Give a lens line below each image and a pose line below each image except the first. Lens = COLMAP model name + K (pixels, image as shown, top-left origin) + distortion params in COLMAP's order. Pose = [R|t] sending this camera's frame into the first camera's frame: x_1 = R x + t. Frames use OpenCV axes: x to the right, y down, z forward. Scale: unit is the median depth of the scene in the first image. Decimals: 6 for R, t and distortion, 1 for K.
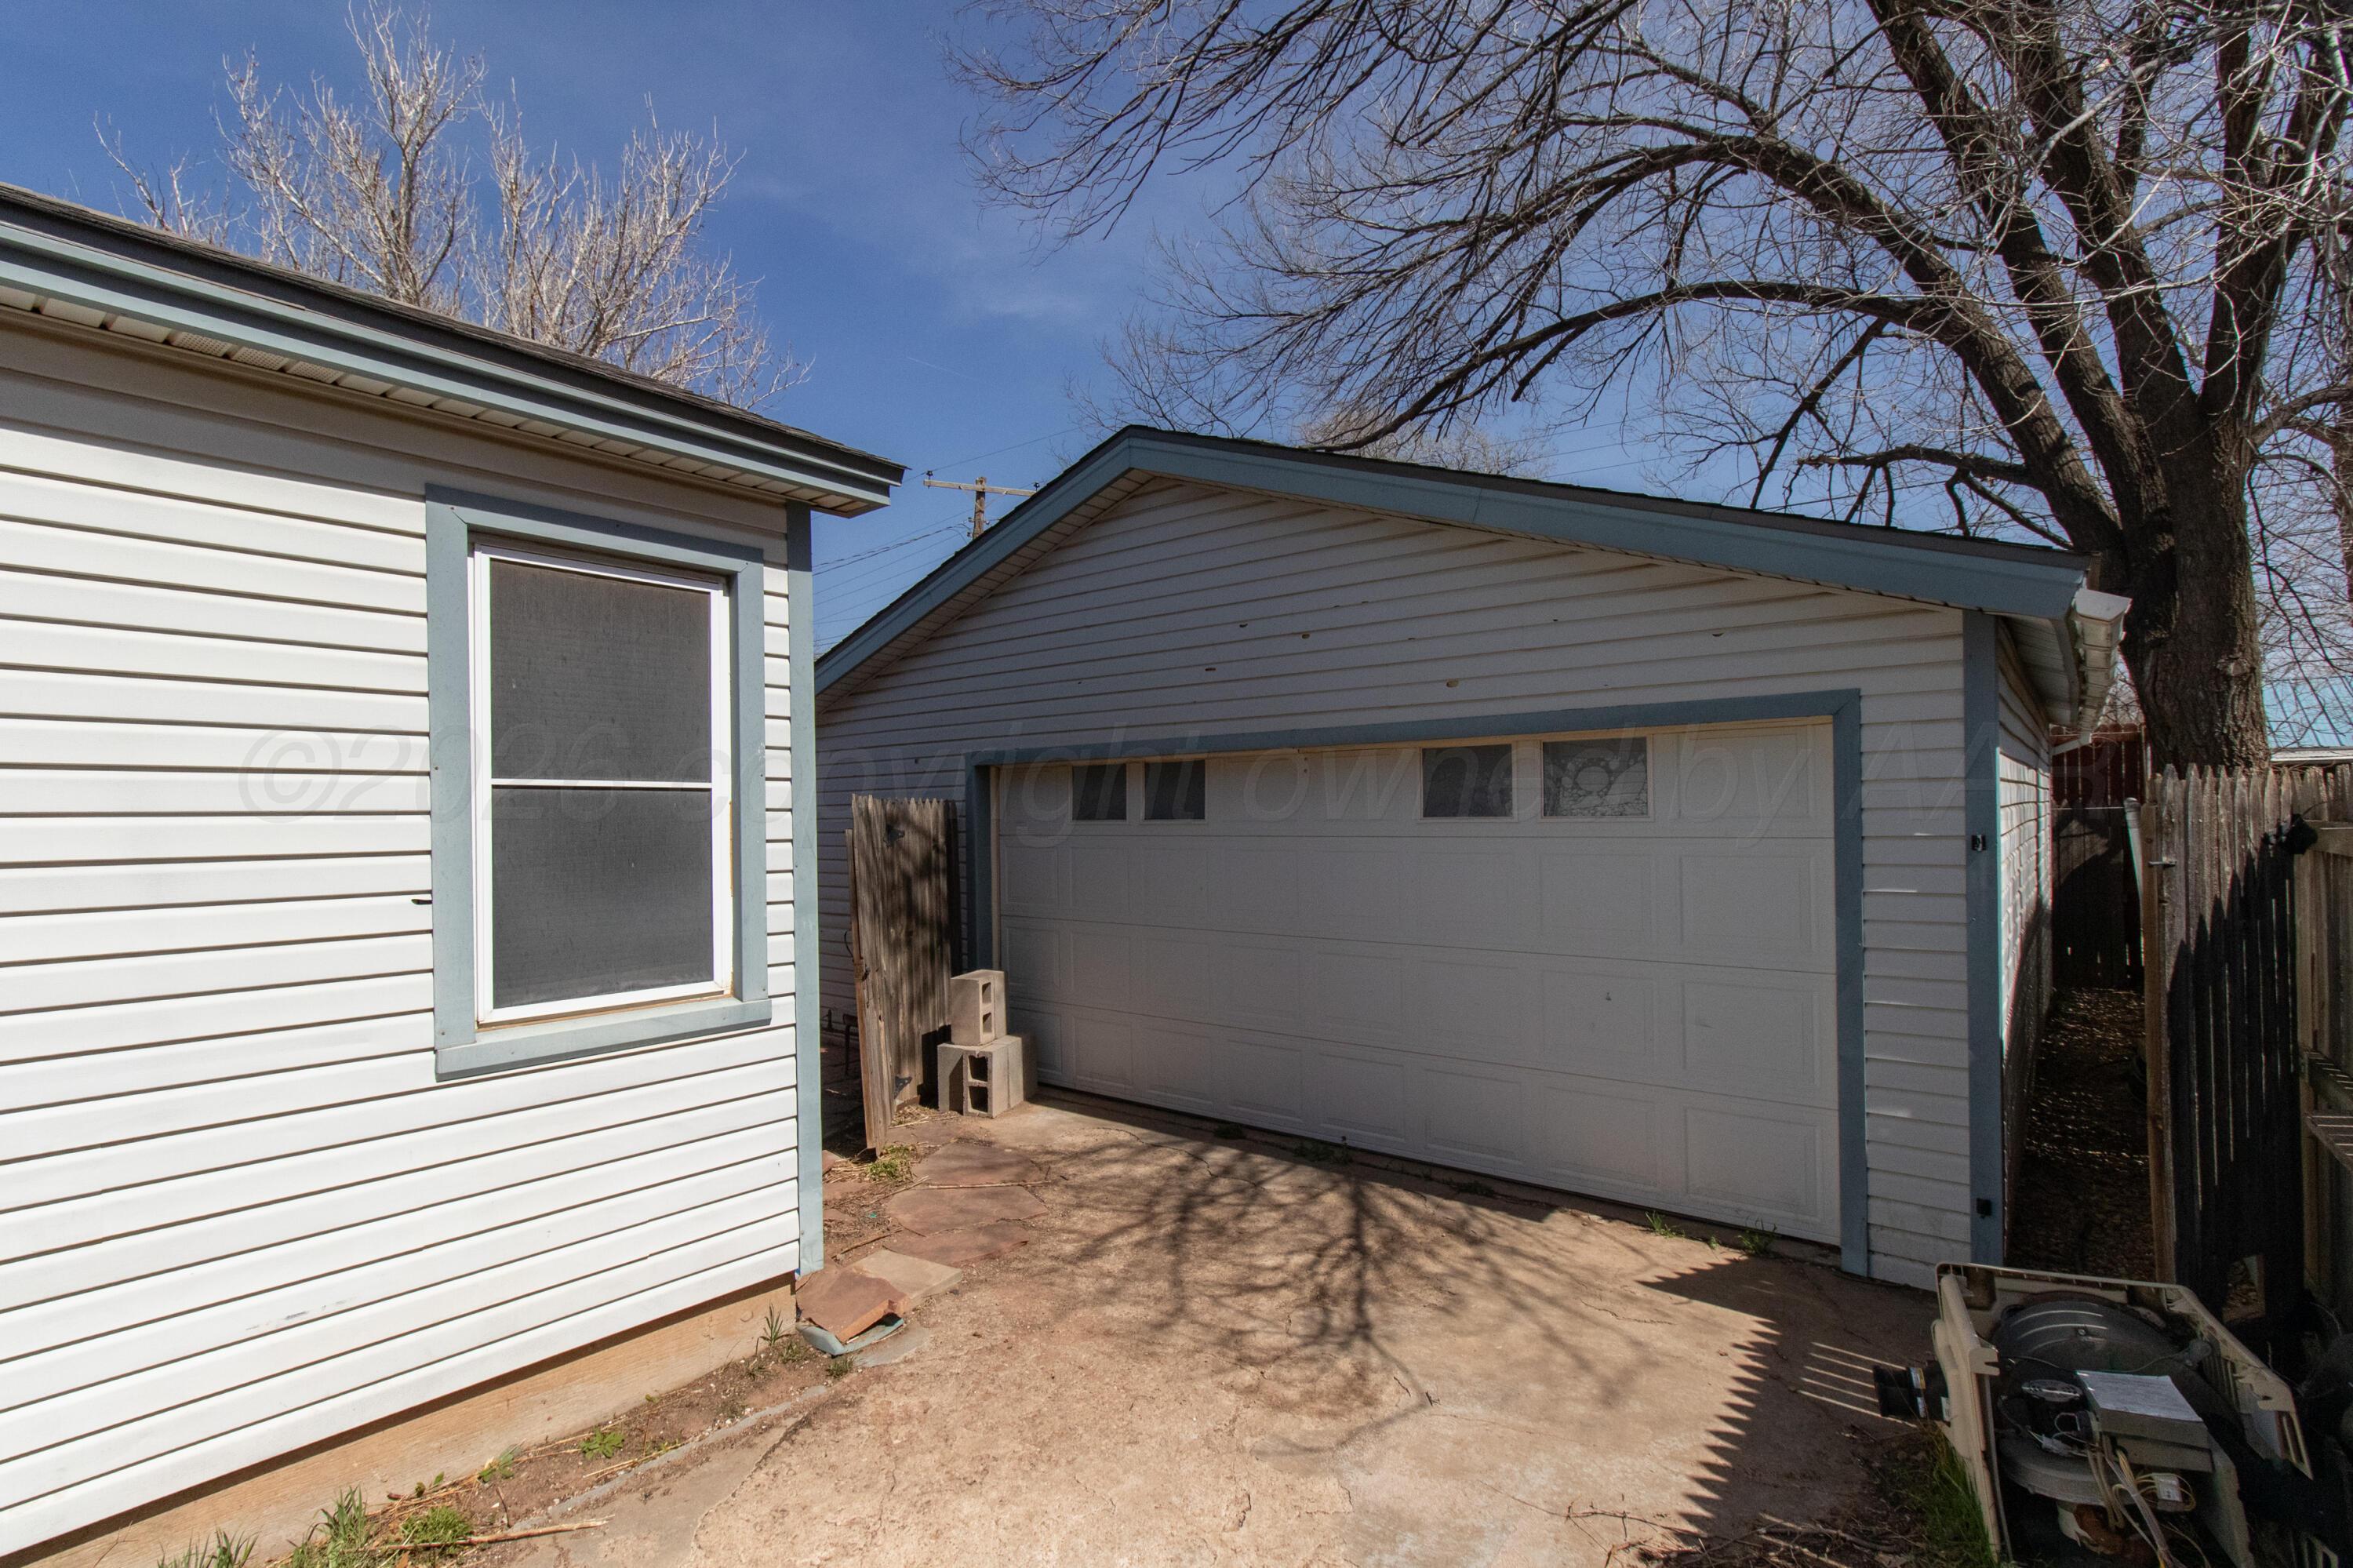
lens RADIAL K [[1085.1, 0, 1156.9], [0, 1085.1, 796.1], [0, 0, 1]] dist [0.001764, -0.001255]
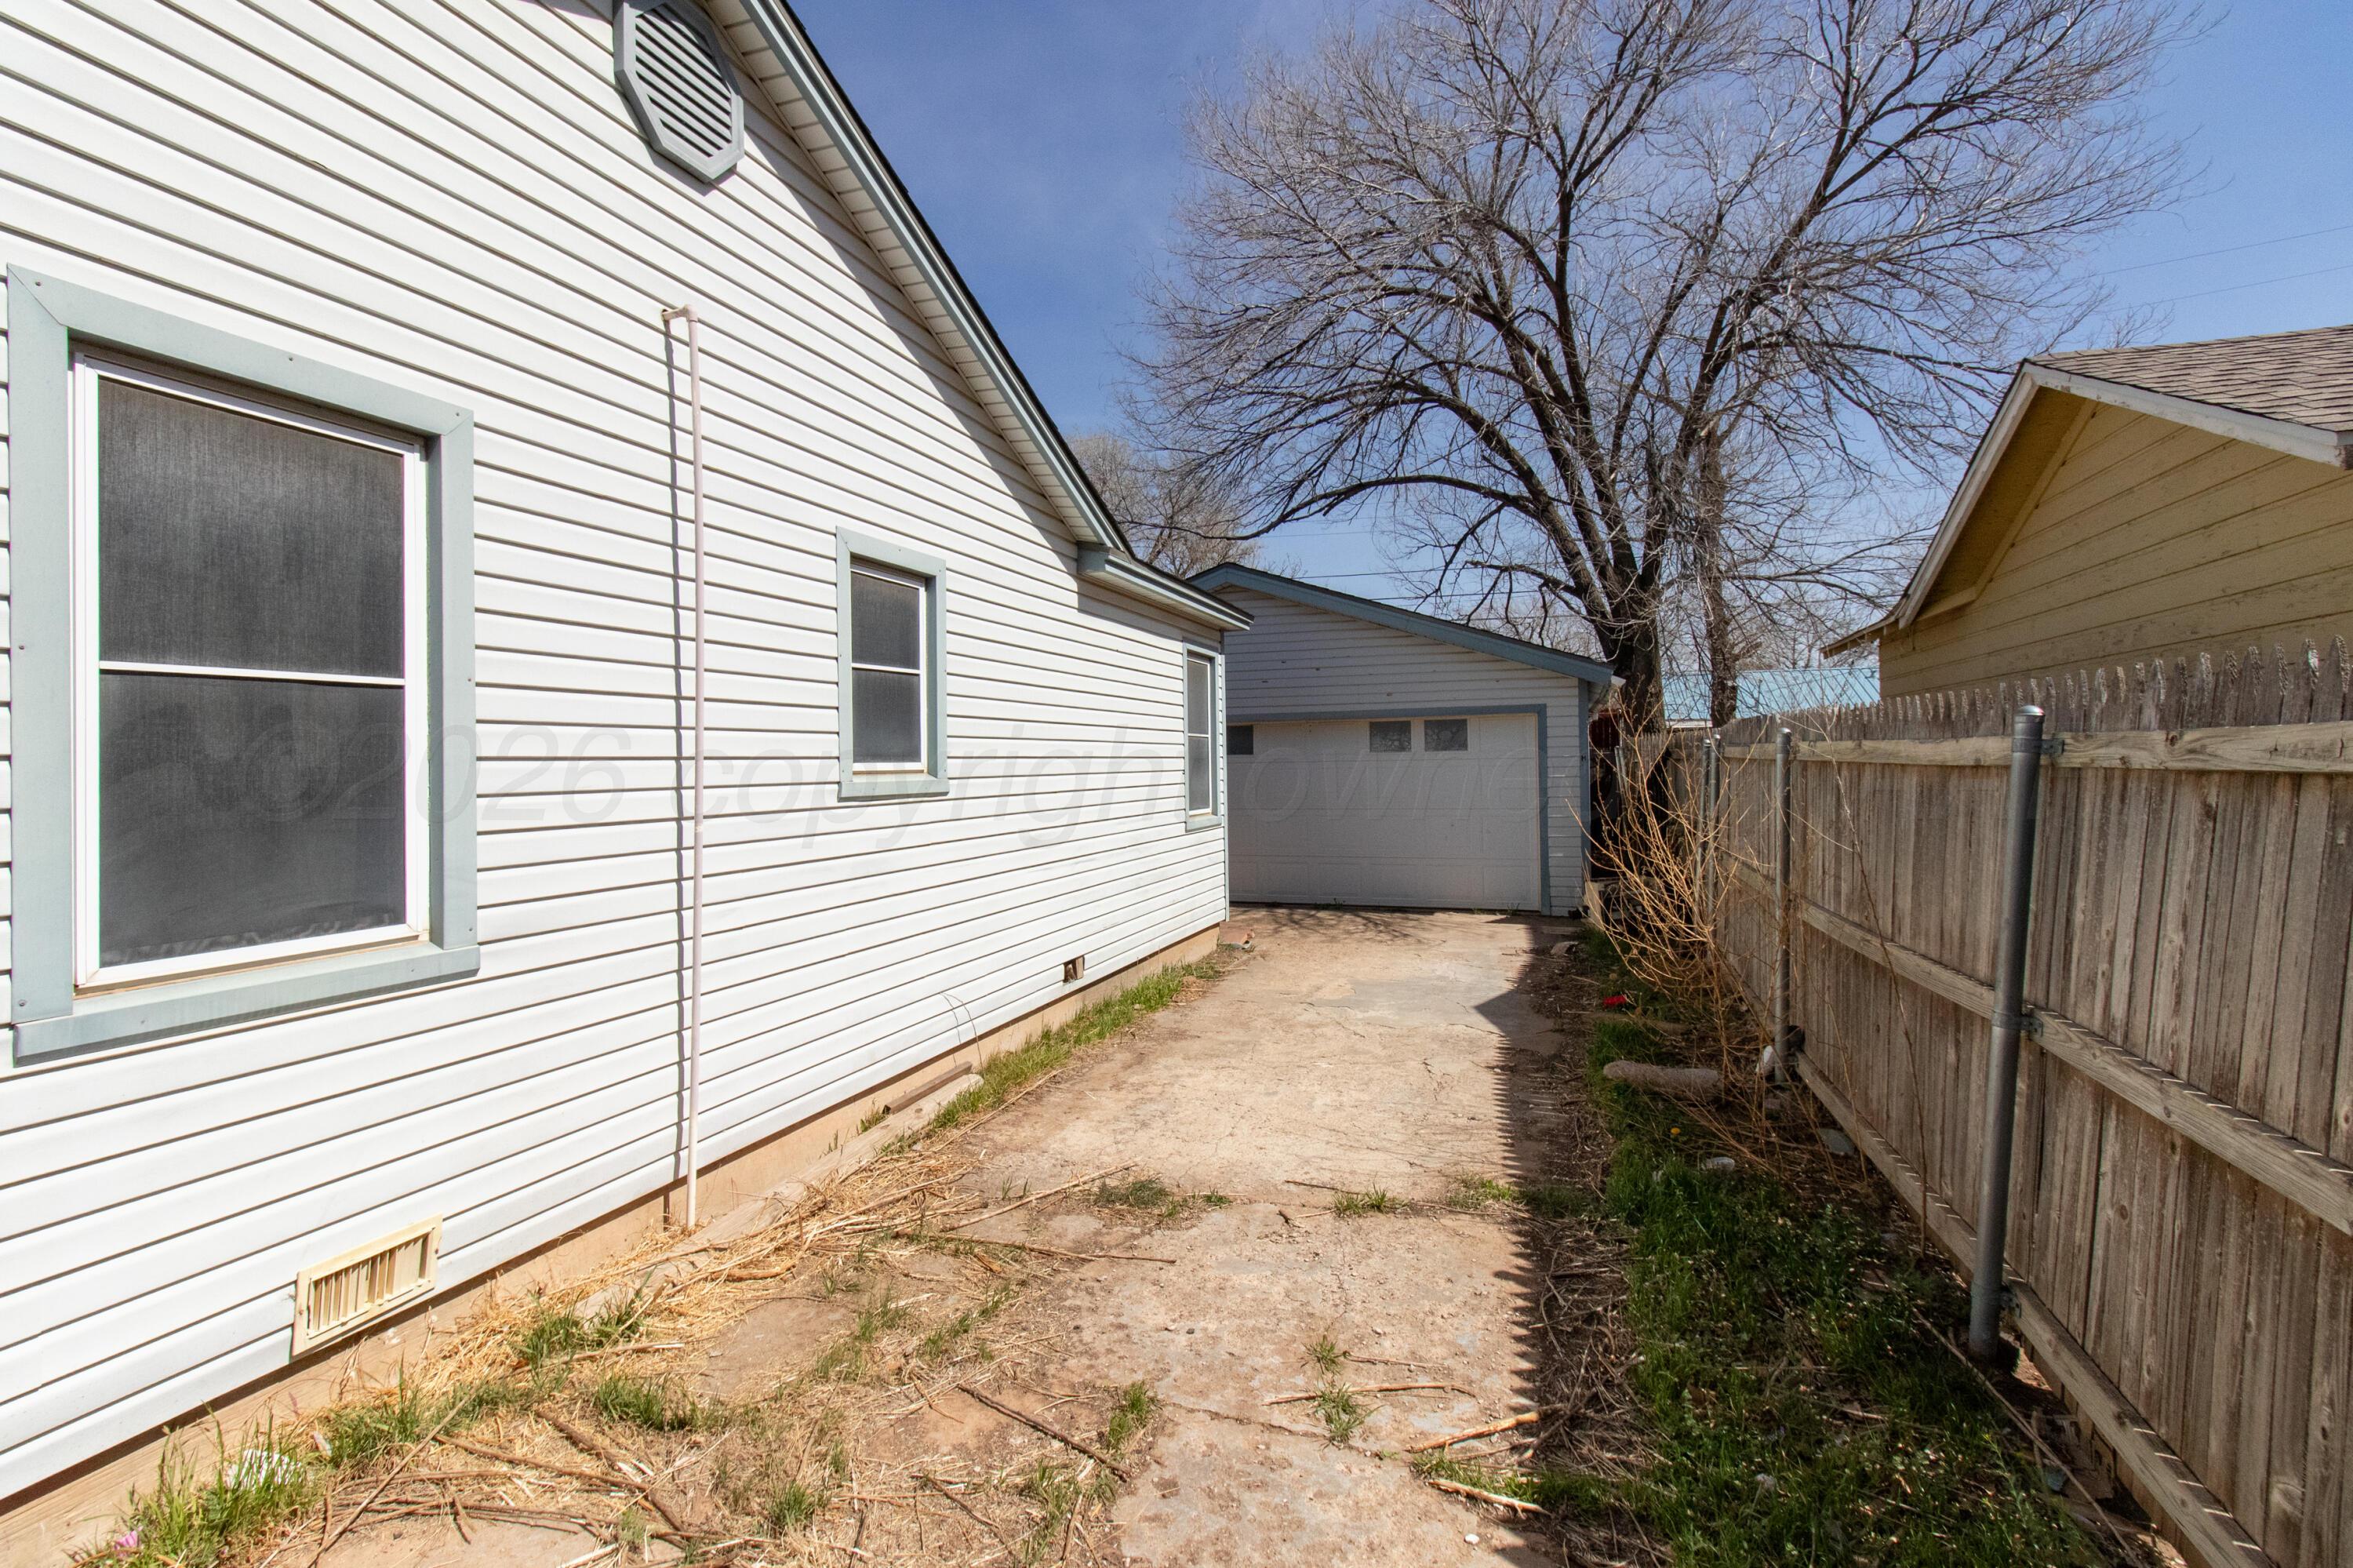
lens RADIAL K [[1085.1, 0, 1191.7], [0, 1085.1, 781.2], [0, 0, 1]] dist [0.001764, -0.001255]
pose [[0.931550, -0.014480, 0.363326, -0.802706], [0.008260, 0.999792, 0.018667, 0.027824], [-0.363520, -0.014388, 0.931475, -0.839986]]
